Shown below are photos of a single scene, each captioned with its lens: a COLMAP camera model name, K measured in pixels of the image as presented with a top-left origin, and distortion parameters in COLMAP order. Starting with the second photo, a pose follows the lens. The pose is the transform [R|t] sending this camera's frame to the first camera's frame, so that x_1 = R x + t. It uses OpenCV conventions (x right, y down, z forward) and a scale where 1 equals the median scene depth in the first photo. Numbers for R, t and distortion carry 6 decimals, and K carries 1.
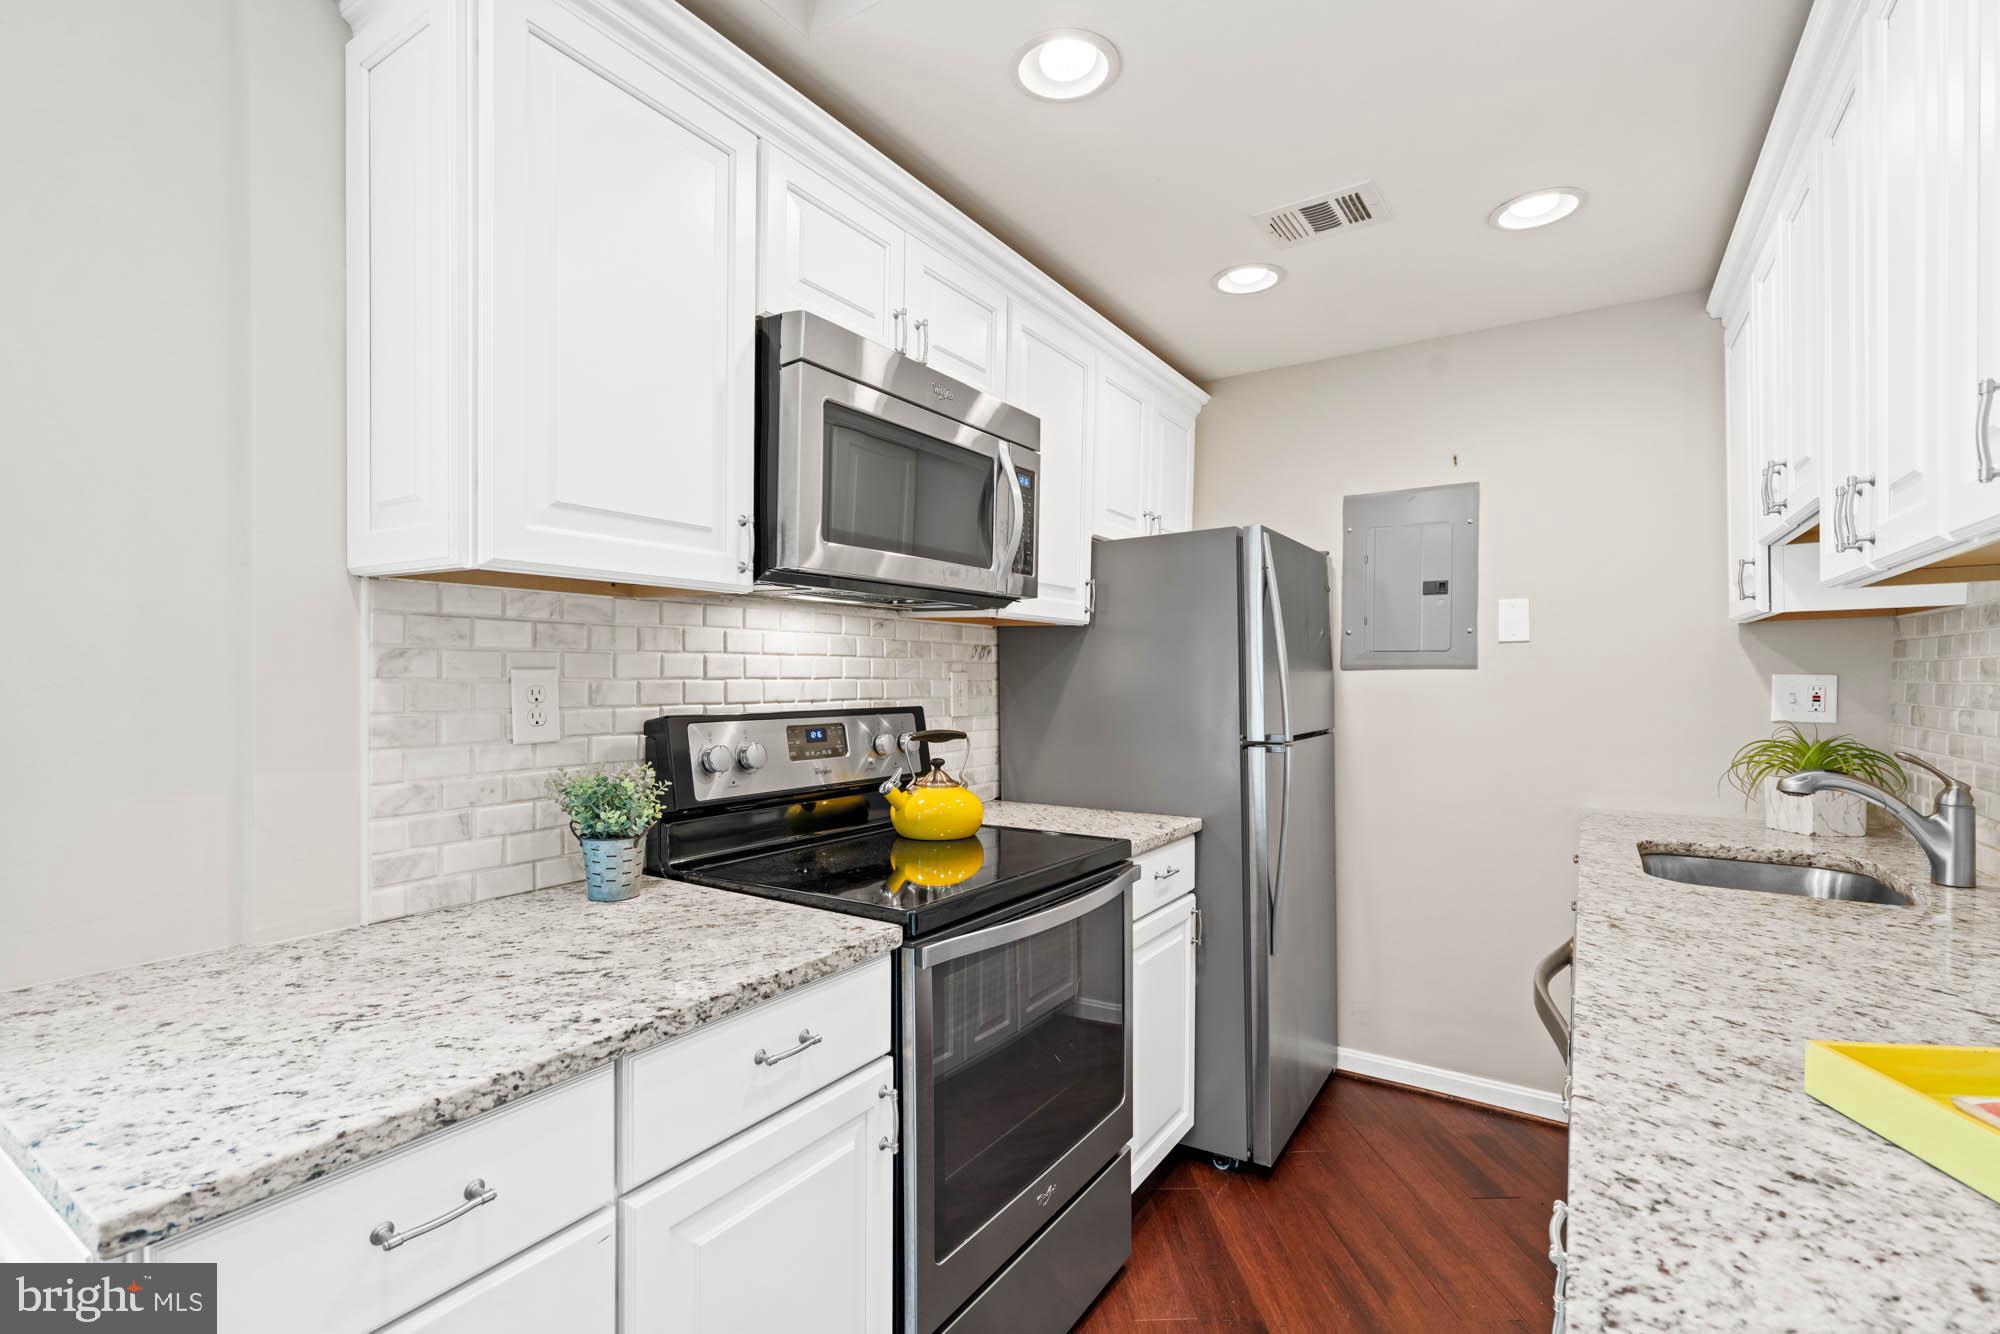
lens RADIAL K [[911.3, 0, 989.9], [0, 911.3, 670.1], [0, 0, 1]] dist [-0.003966, 0.000961]
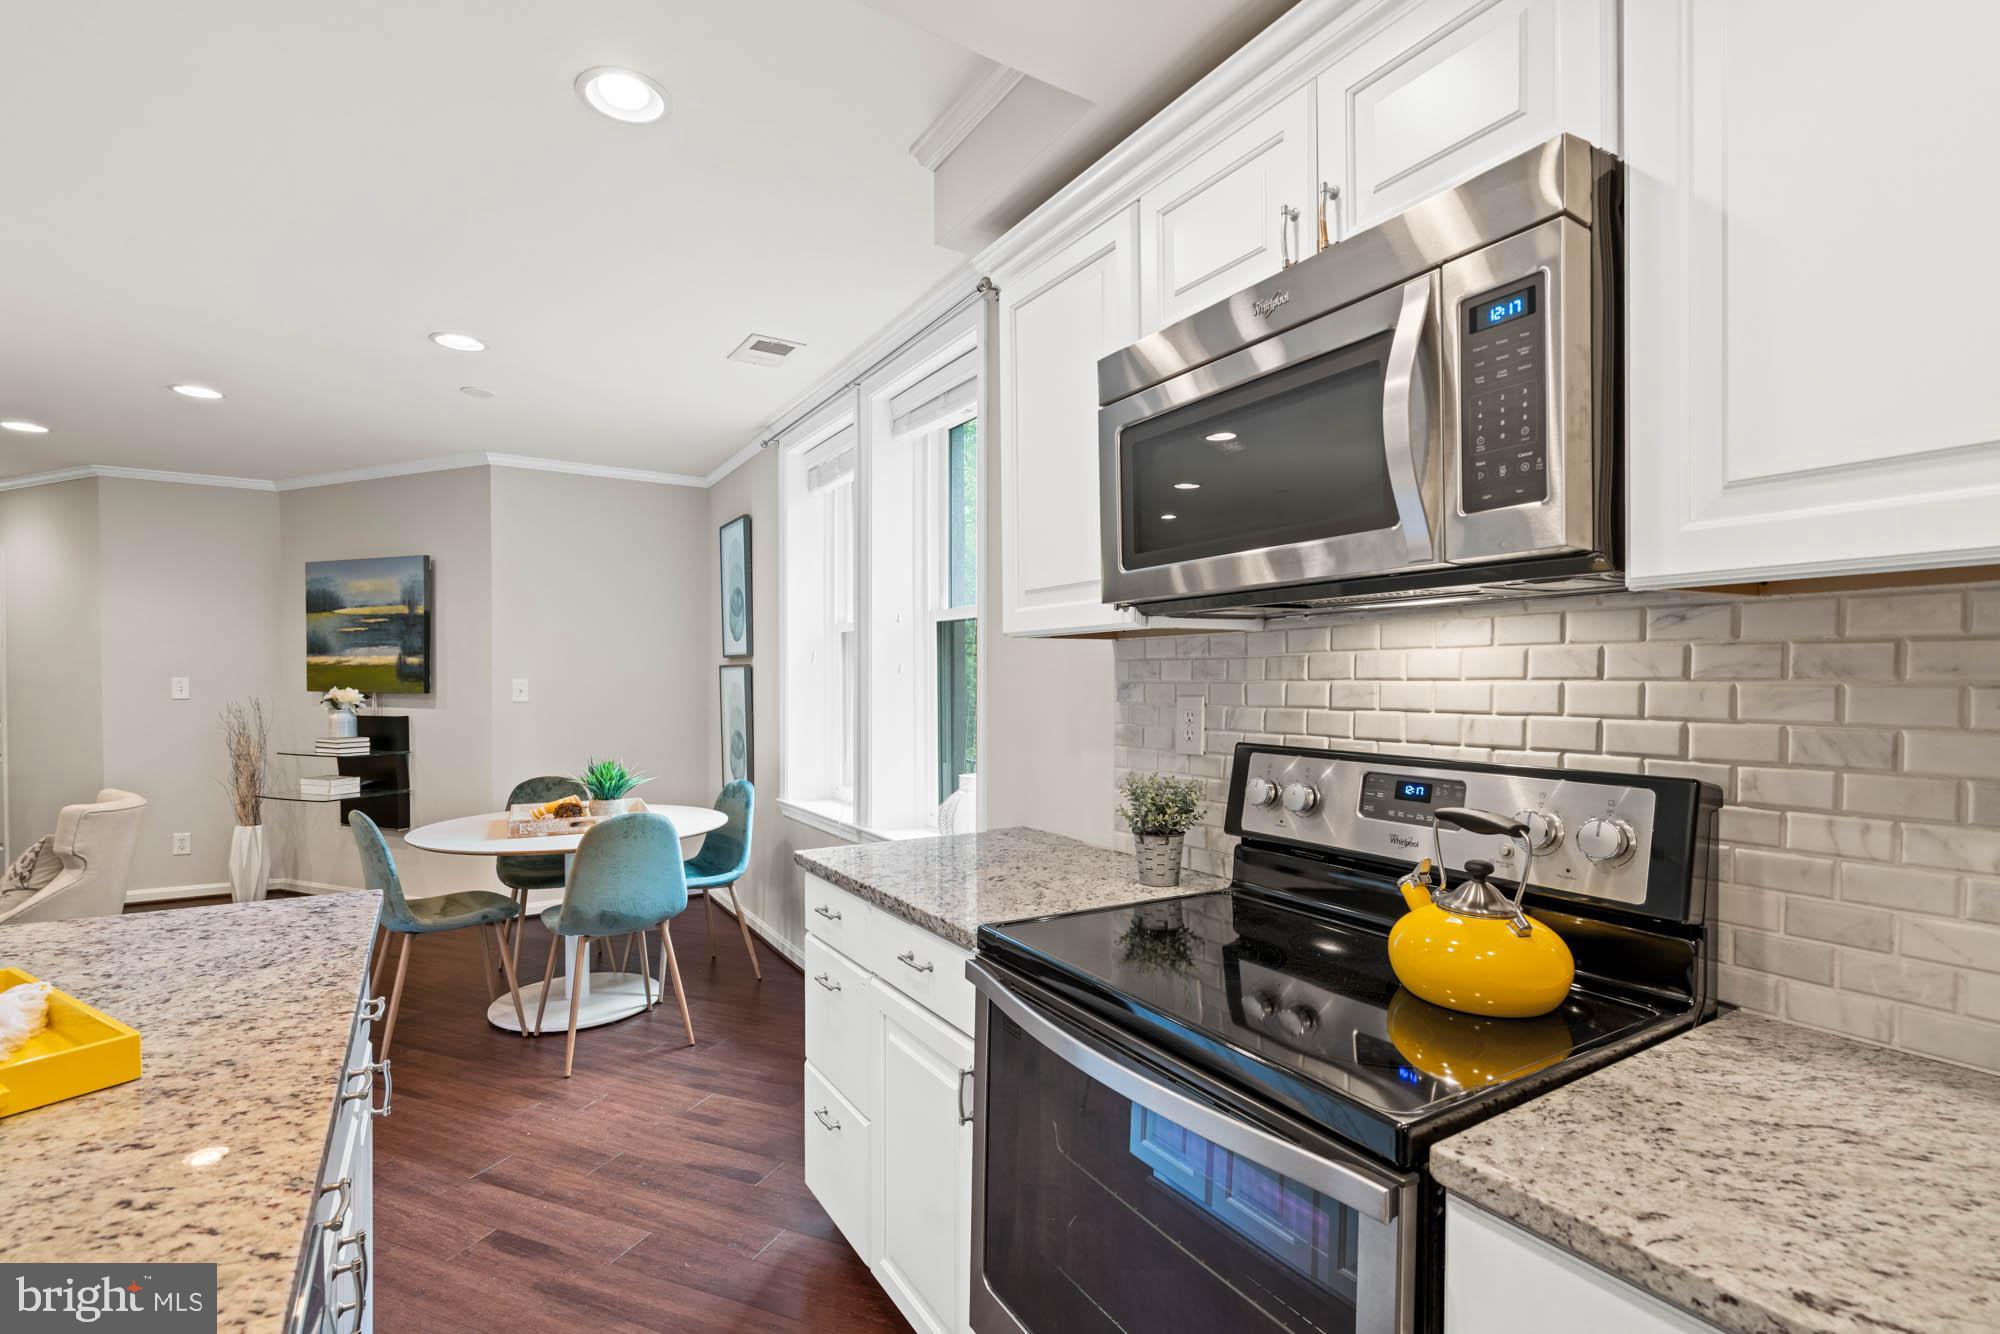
lens RADIAL K [[912.5, 0, 998.1], [0, 912.5, 690.3], [0, 0, 1]] dist [-0.002360, 0.001323]
pose [[-0.423328, 0.005348, -0.905961, 0.725359], [0.003984, 0.999984, 0.004041, -0.015567], [0.905968, -0.001899, -0.423342, 1.213516]]
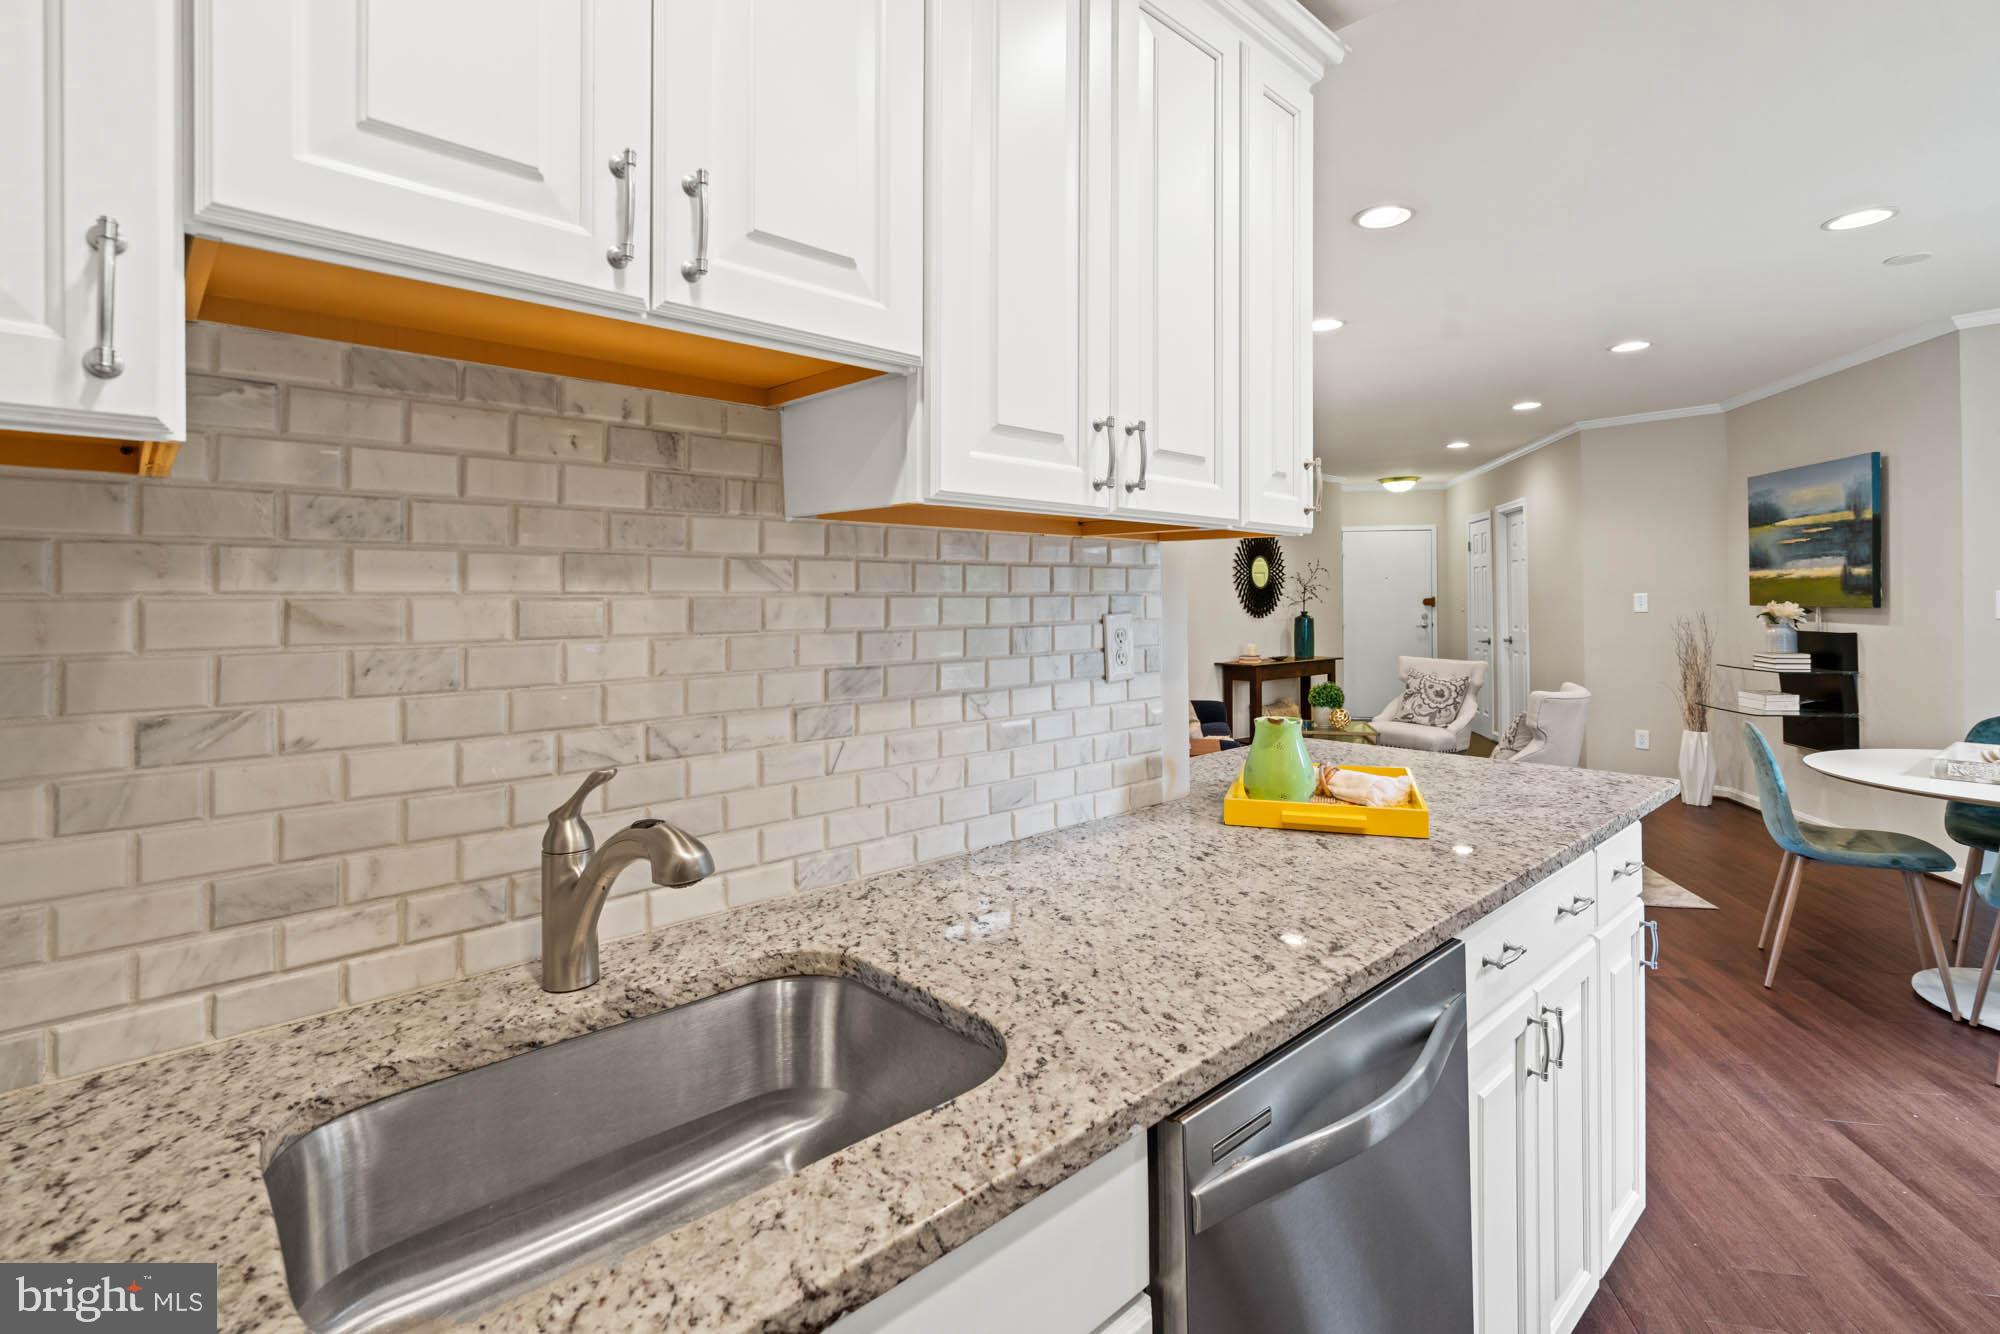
lens RADIAL K [[935.4, 0, 1004.9], [0, 935.4, 597.6], [0, 0, 1]] dist [0.000920, 0.000966]
pose [[-0.972009, 0.004823, 0.234892, 0.630181], [0.002389, 0.999940, -0.010648, -0.007221], [-0.234930, -0.009789, -0.971963, 1.505633]]
